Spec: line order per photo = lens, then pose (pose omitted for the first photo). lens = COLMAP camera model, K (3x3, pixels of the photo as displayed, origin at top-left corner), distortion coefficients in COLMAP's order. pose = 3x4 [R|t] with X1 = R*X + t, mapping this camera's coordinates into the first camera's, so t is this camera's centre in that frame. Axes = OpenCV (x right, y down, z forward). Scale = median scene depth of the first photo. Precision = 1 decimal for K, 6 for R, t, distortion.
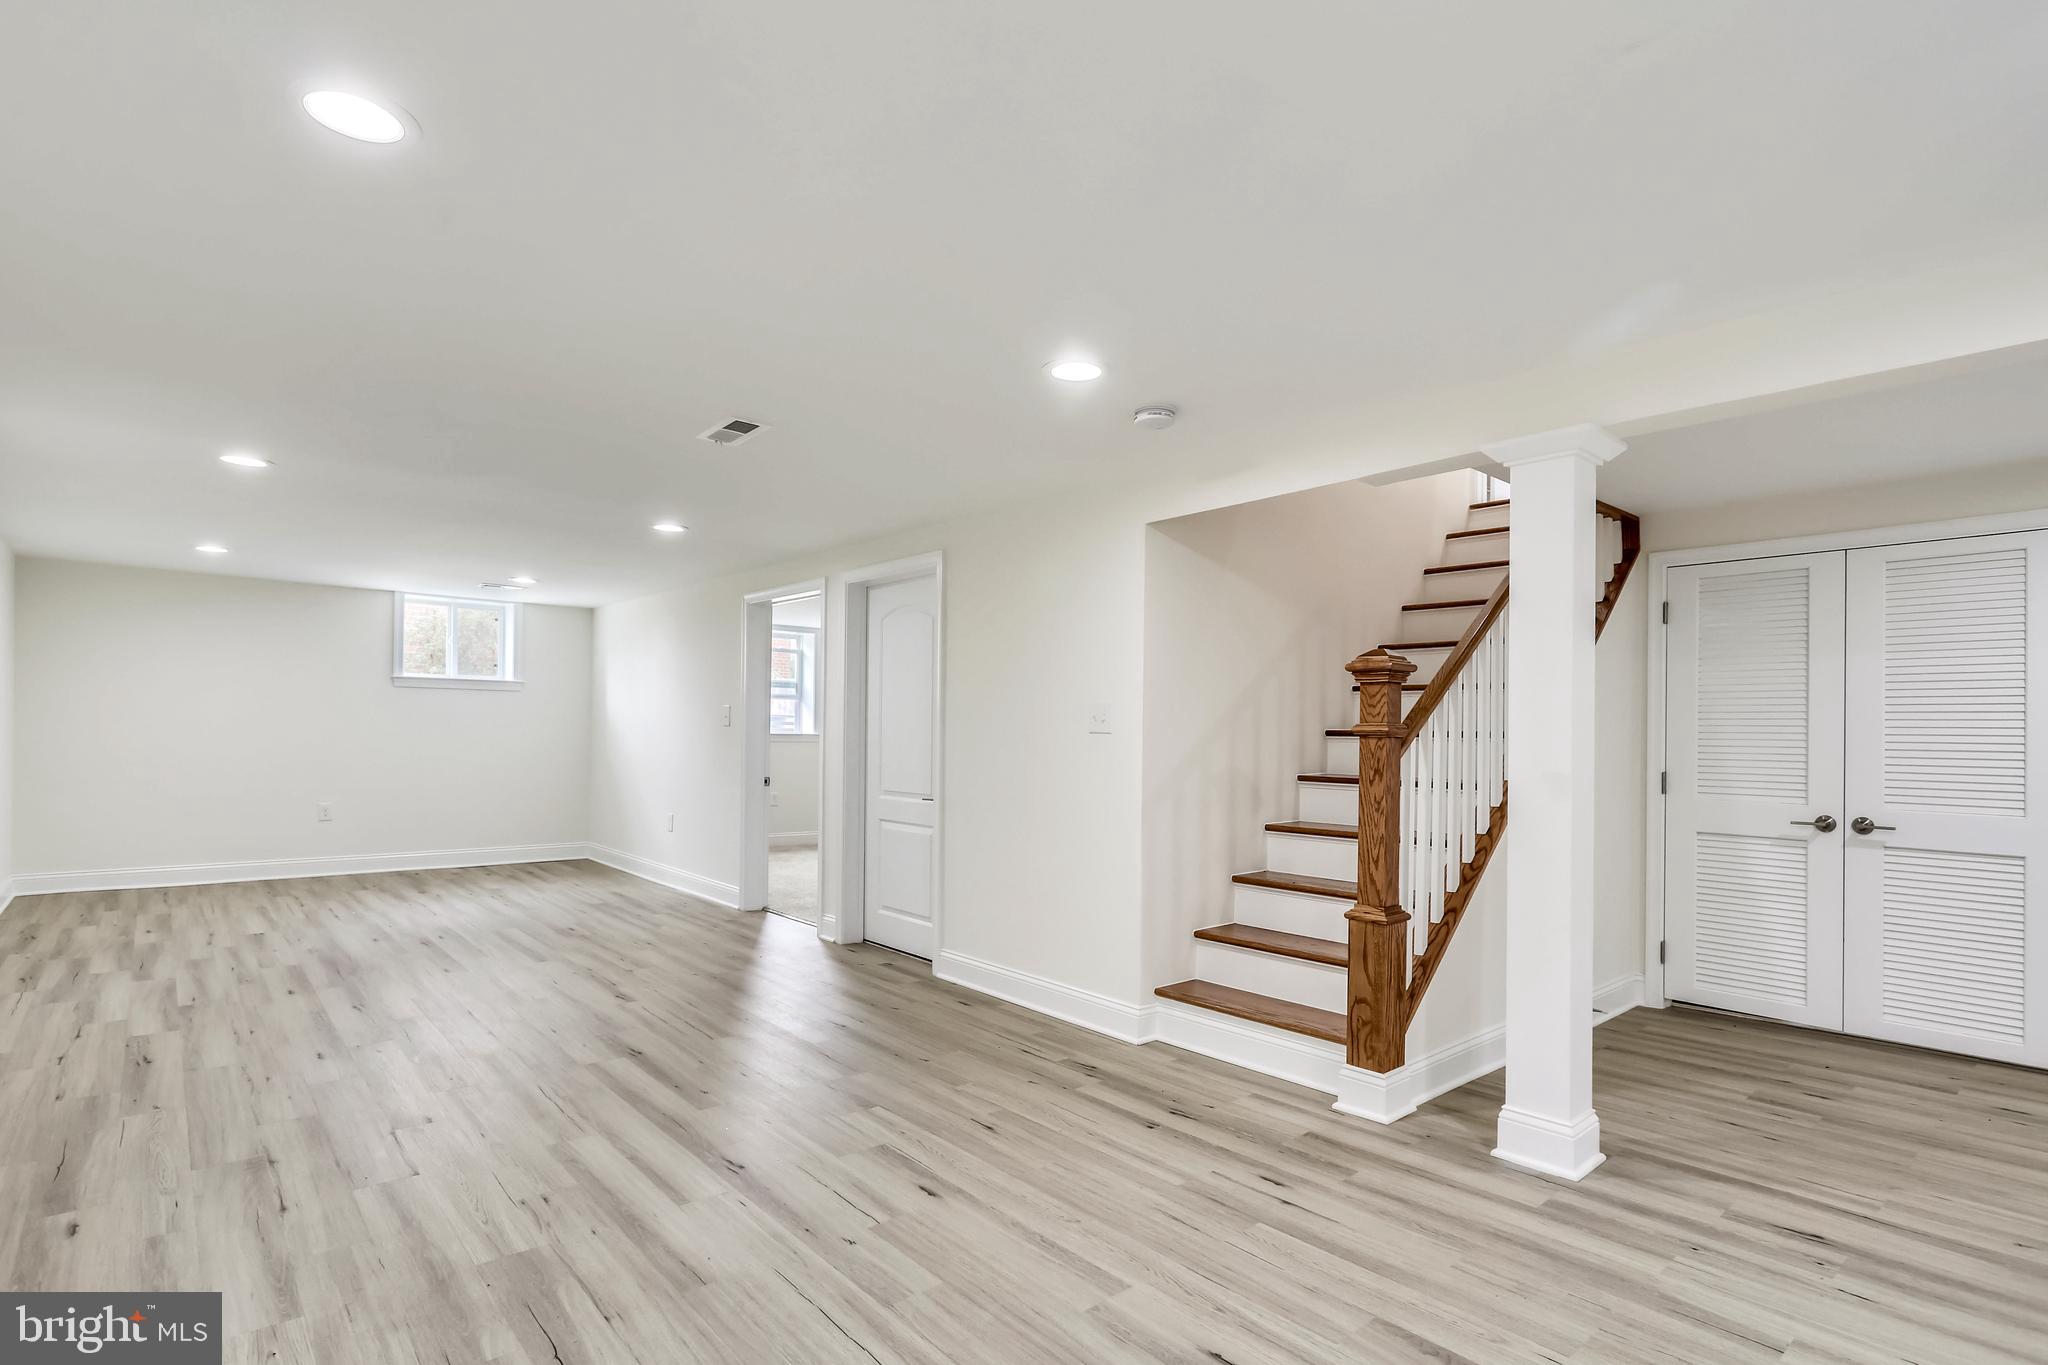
lens RADIAL K [[968.8, 0, 1024.0], [0, 968.8, 682.5], [0, 0, 1]] dist [-0.010726, -0.000367]
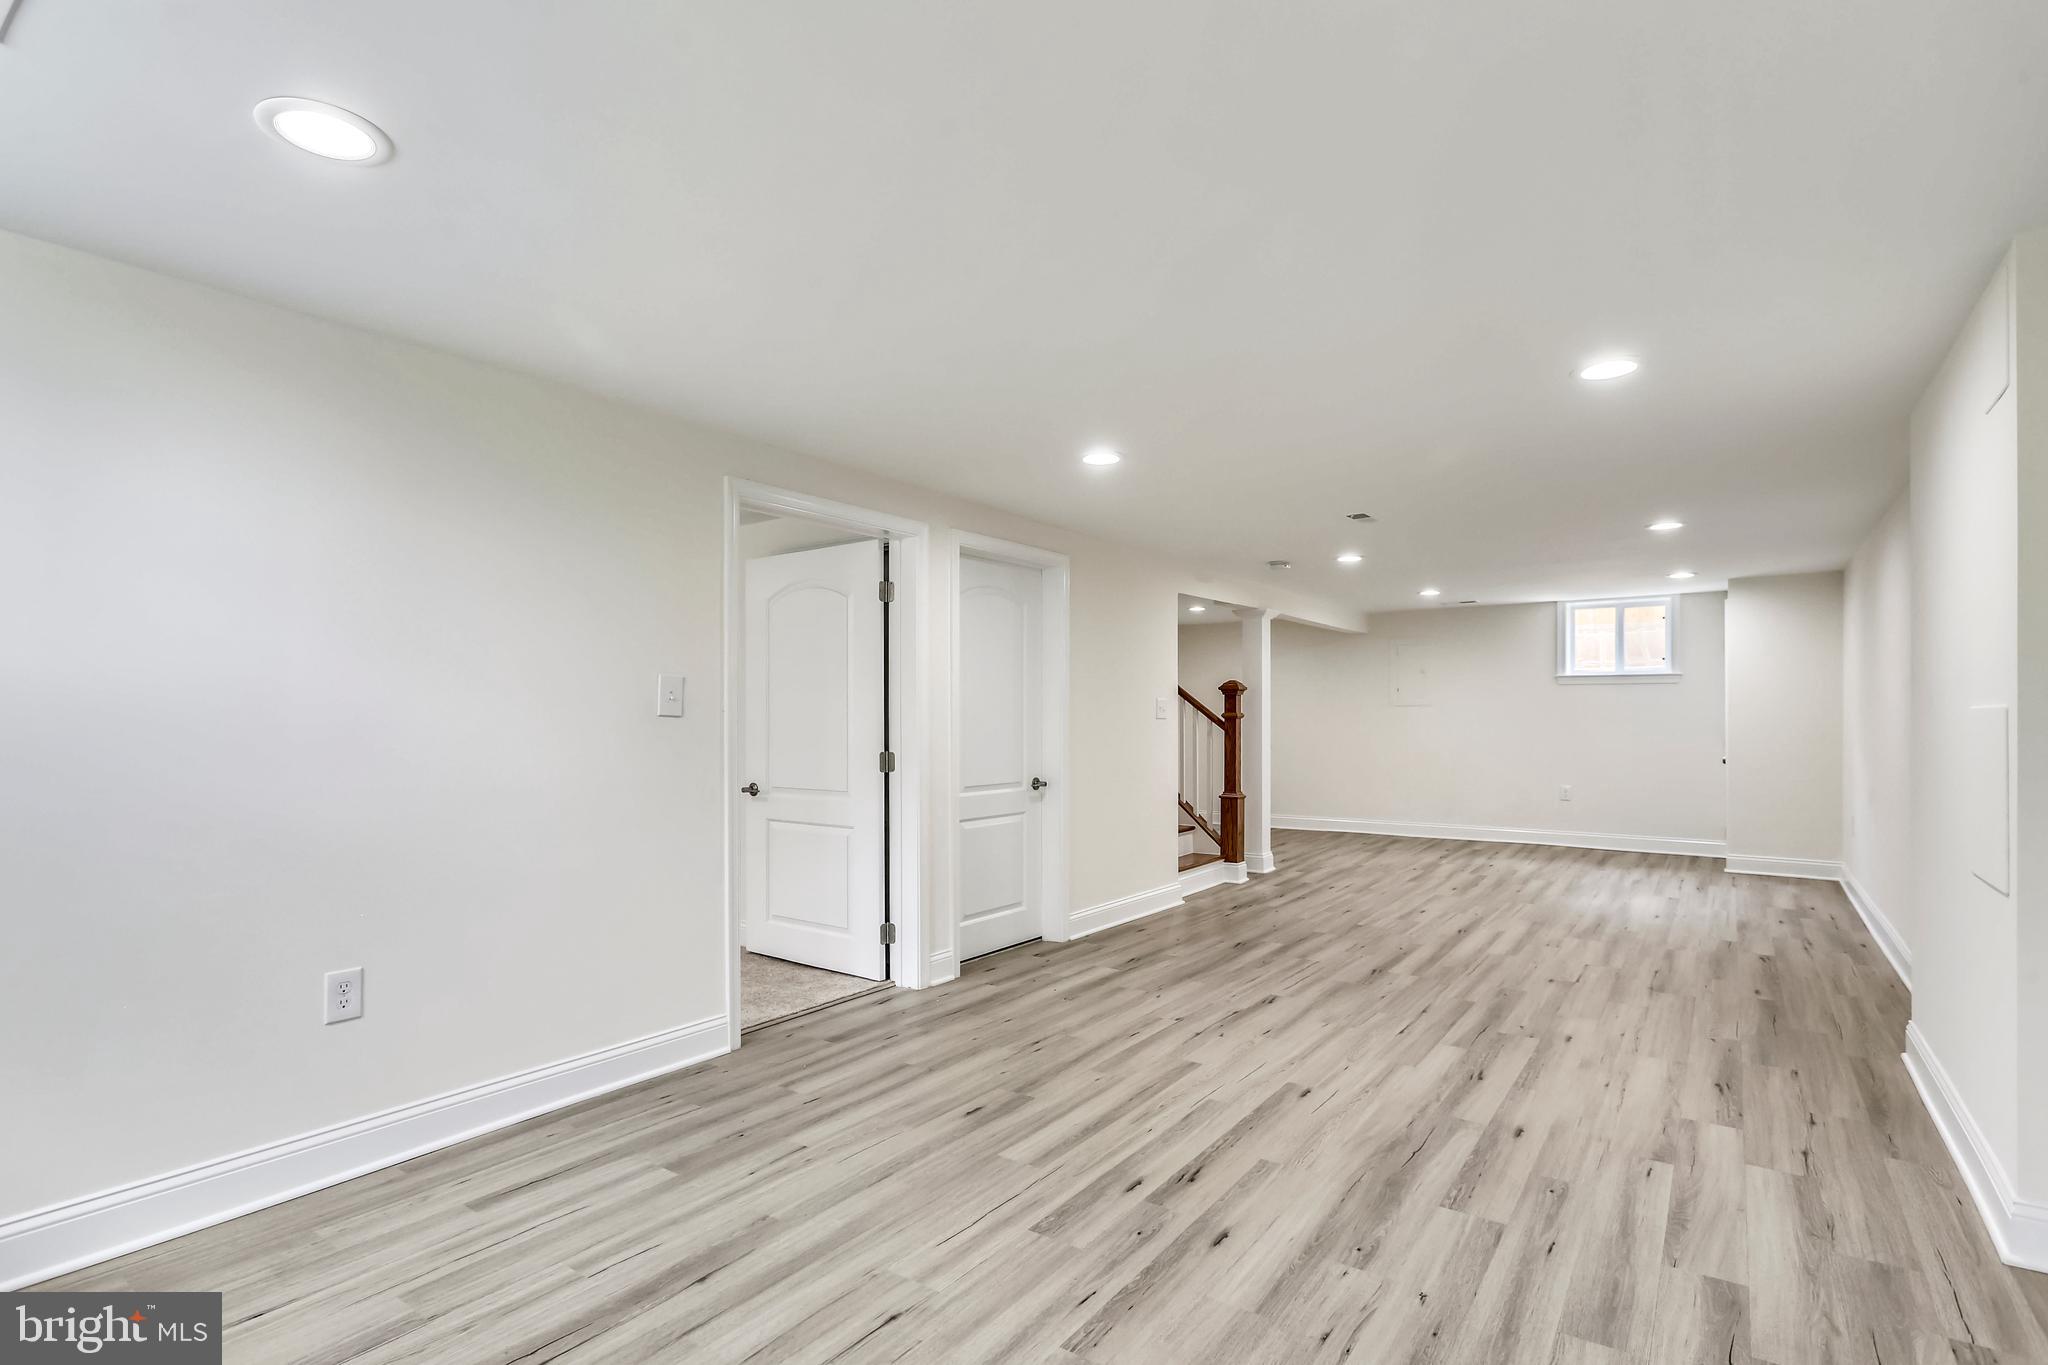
lens RADIAL K [[968.8, 0, 1024.0], [0, 968.8, 682.5], [0, 0, 1]] dist [-0.010726, -0.000367]
pose [[-0.202808, 0.019984, 0.979015, -1.677467], [-0.052526, 0.998130, -0.031255, 0.064680], [-0.977809, -0.057762, -0.201379, 1.846317]]
